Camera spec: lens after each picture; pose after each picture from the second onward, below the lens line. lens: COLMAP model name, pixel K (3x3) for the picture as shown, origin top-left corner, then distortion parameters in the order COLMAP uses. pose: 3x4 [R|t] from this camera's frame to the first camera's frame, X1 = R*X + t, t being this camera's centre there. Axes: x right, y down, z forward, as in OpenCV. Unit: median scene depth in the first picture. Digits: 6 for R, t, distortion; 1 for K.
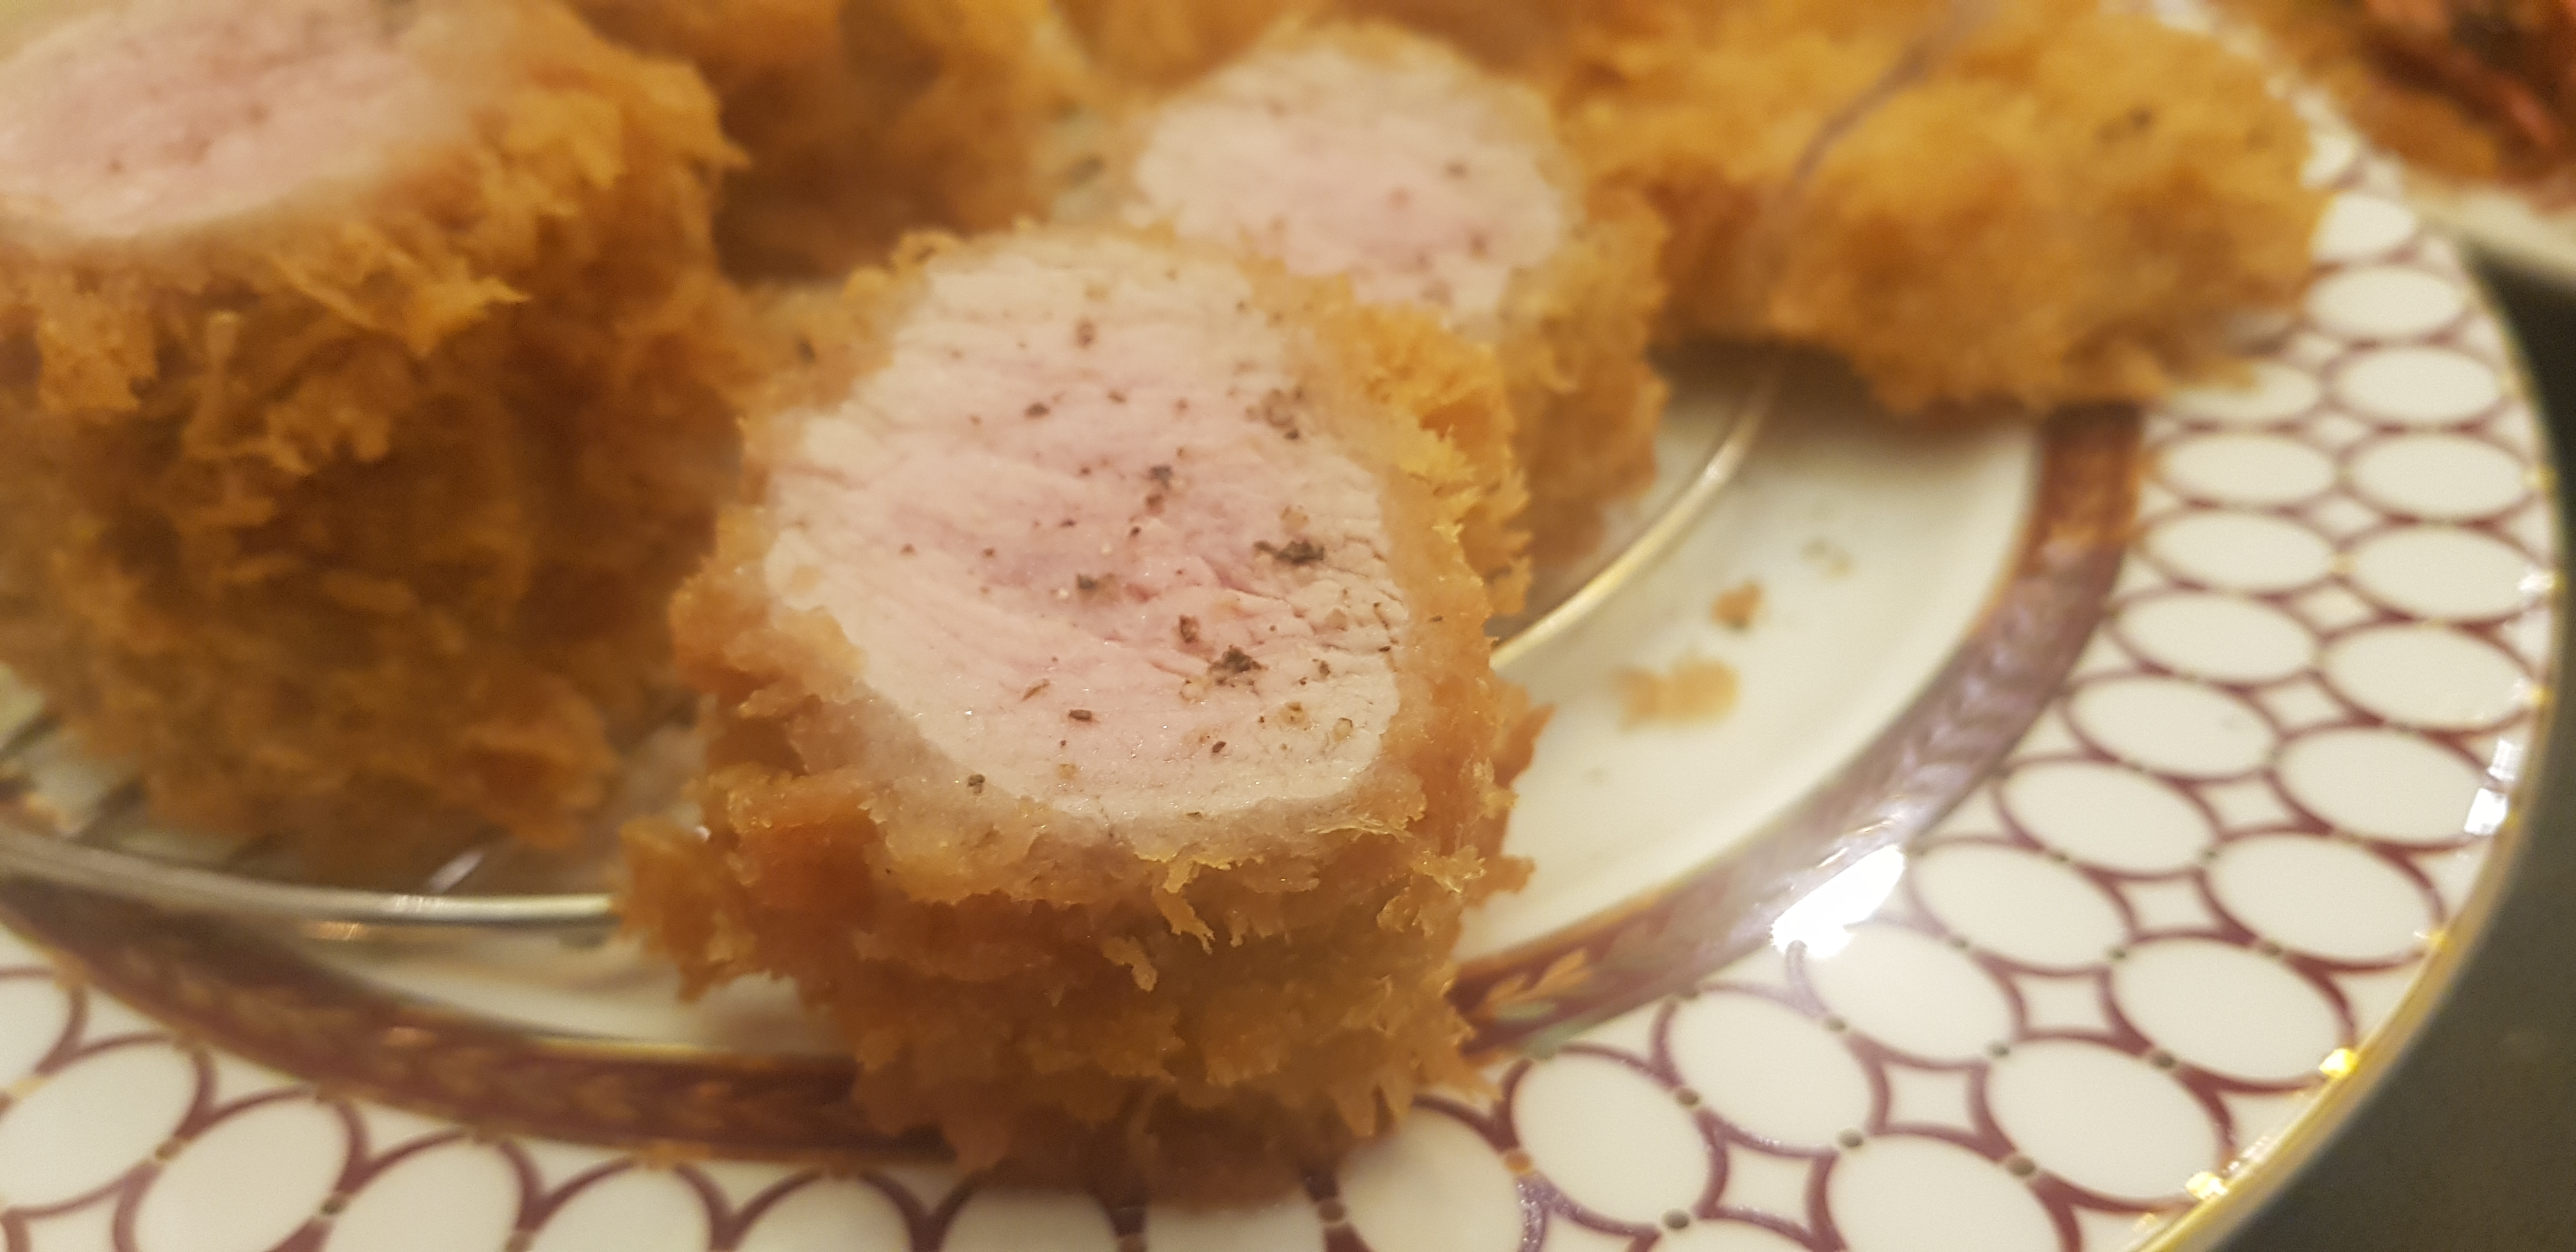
lens RADIAL K [[2179.7, 0, 1342.2], [0, 2179.7, 626.0], [0, 0, 1]] dist [0.126806, -0.371175]
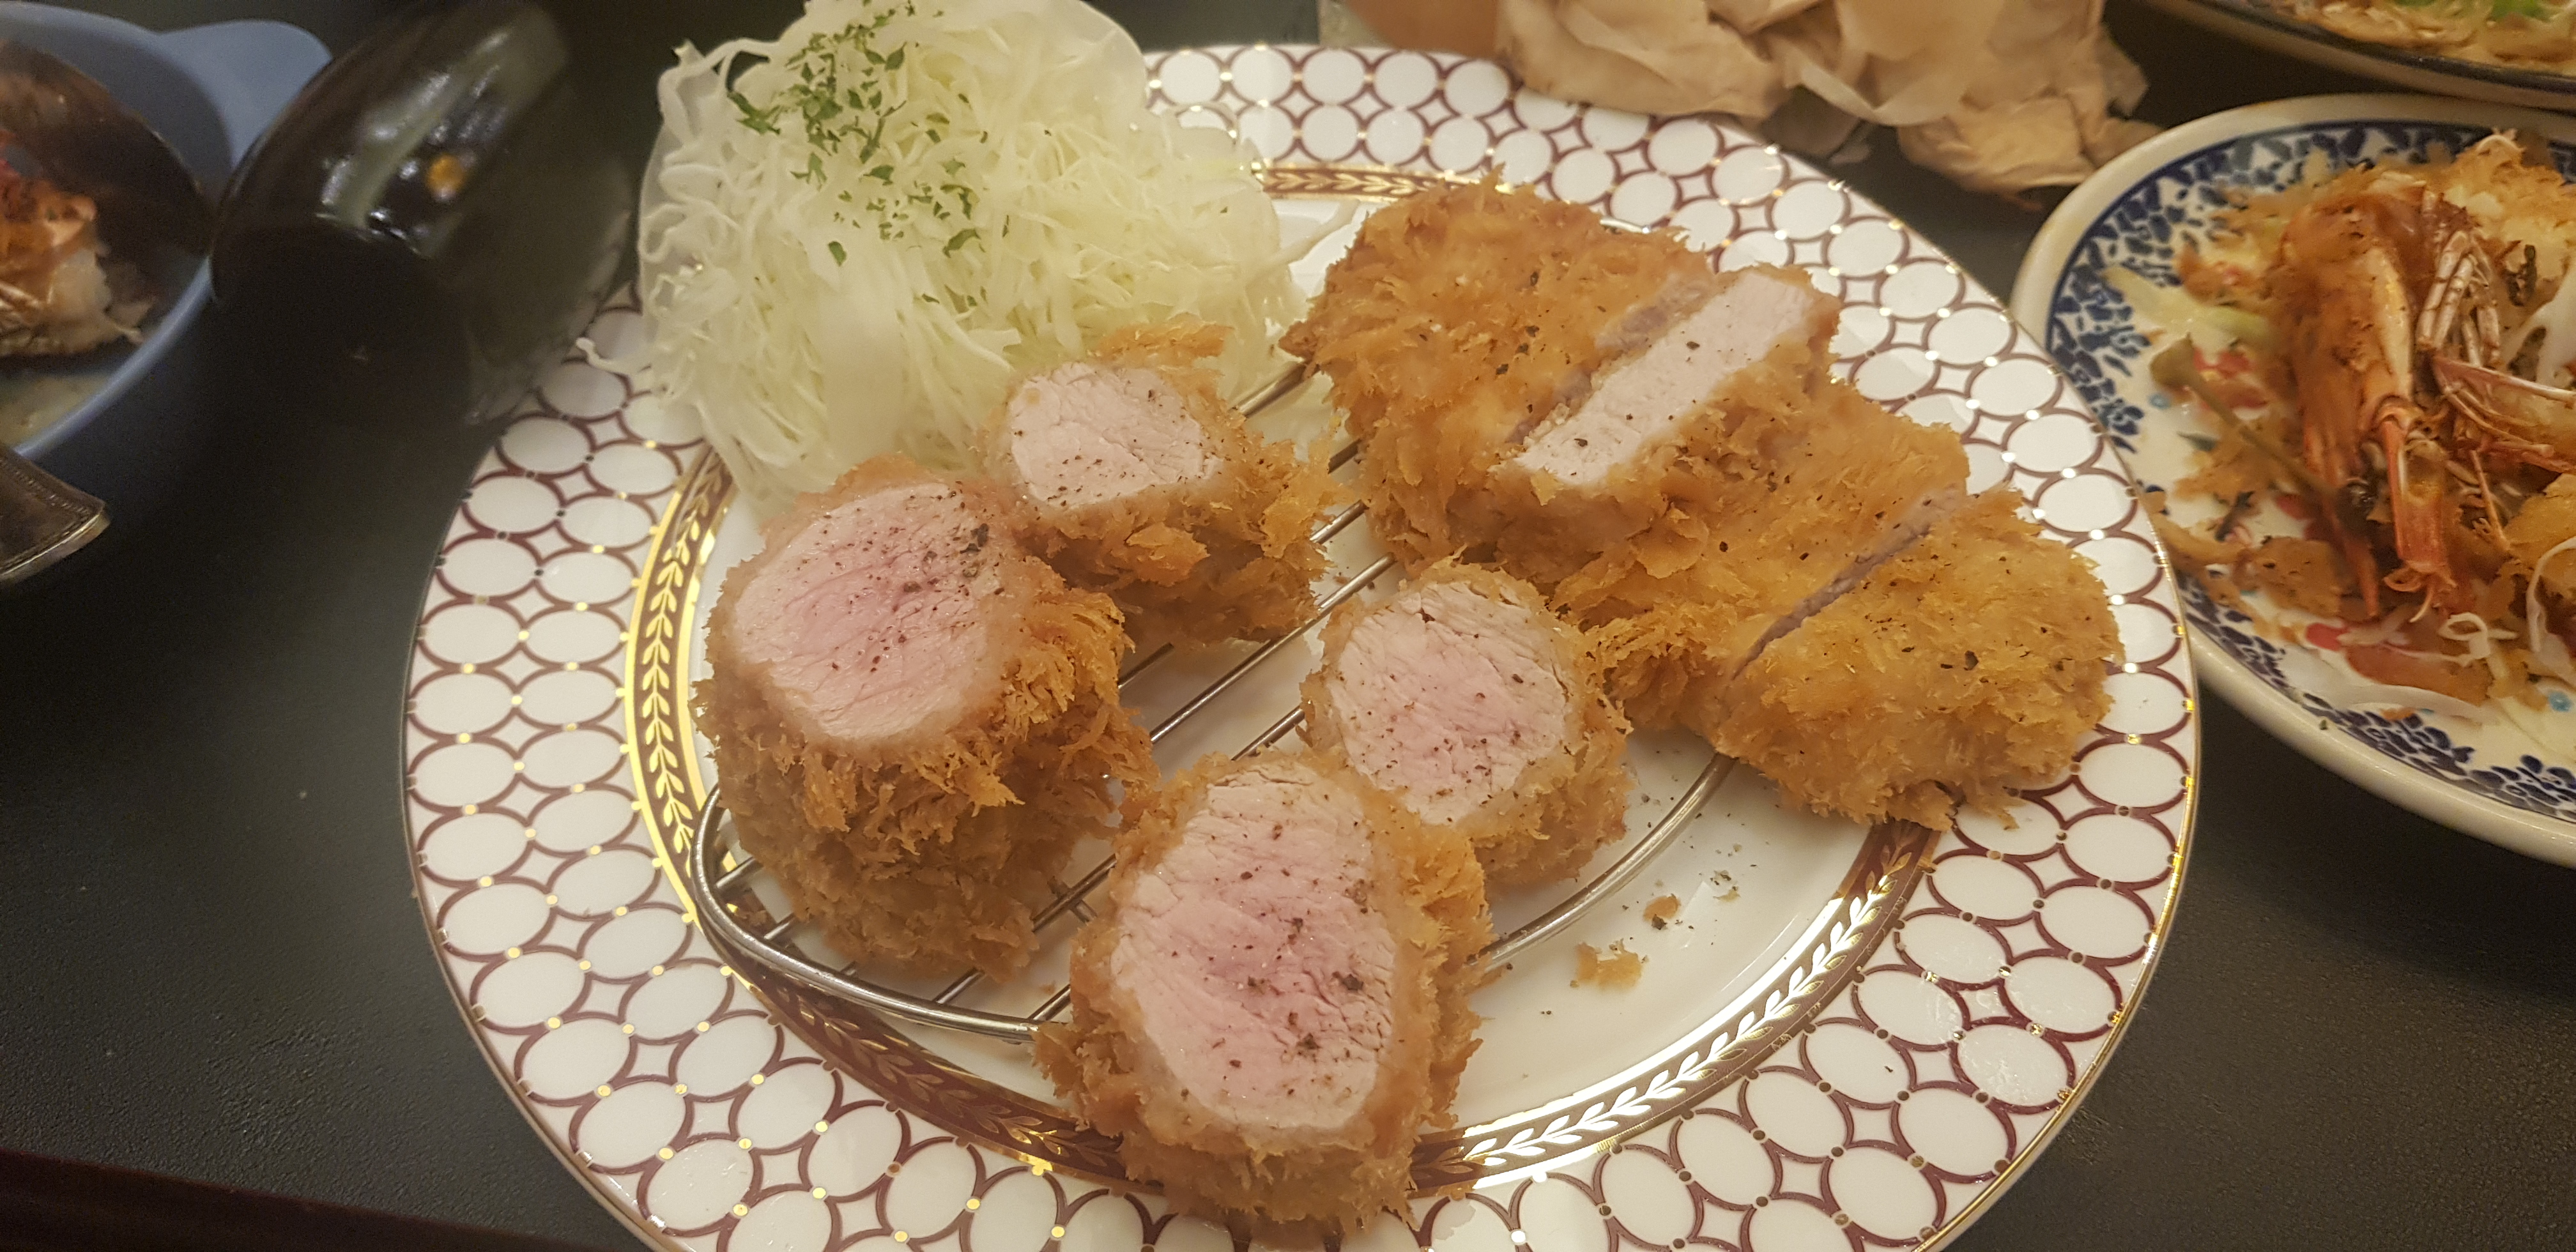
lens RADIAL K [[2122.4, 0, 1288.0], [0, 2122.4, 626.0], [0, 0, 1]] dist [0.107565, -0.338635]
pose [[0.971845, 0.159405, -0.173516, 0.220090], [-0.126540, 0.974304, 0.186331, -0.737152], [0.198759, -0.159128, 0.967043, -0.947368]]
